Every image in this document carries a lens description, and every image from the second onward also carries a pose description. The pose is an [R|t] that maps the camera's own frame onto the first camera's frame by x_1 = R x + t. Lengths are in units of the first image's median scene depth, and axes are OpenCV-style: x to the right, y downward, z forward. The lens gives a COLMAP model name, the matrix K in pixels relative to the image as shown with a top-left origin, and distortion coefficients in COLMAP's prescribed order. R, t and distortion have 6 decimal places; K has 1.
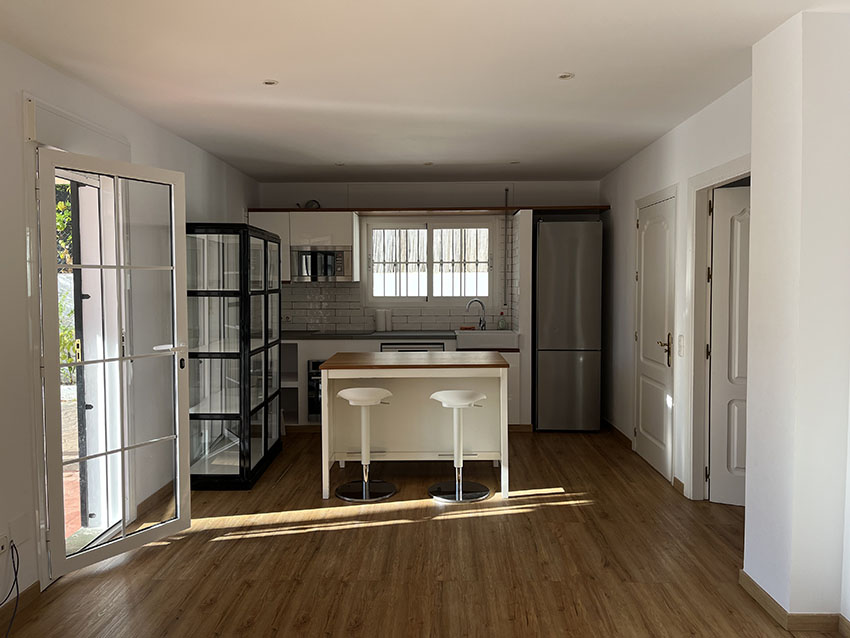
lens RADIAL K [[636.6, 0, 425.8], [0, 636.6, 317.5], [0, 0, 1]] dist [0.044970, -0.063804]
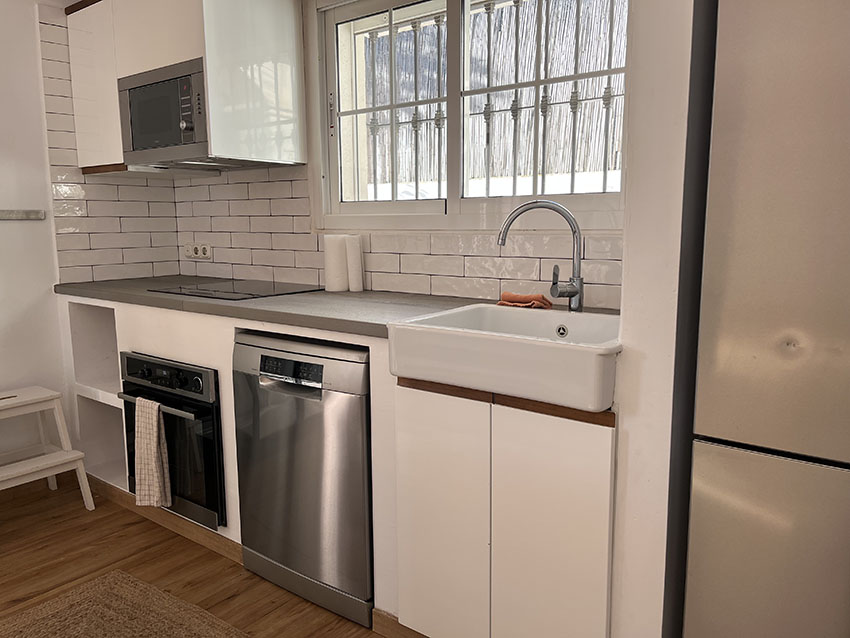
lens RADIAL K [[636.6, 0, 424.8], [0, 636.6, 318.2], [0, 0, 1]] dist [0.044970, -0.063804]
pose [[0.820058, 0.082158, -0.566353, 0.195995], [-0.022816, 0.993548, 0.111093, -0.006258], [0.571826, -0.078180, 0.816641, 0.707286]]
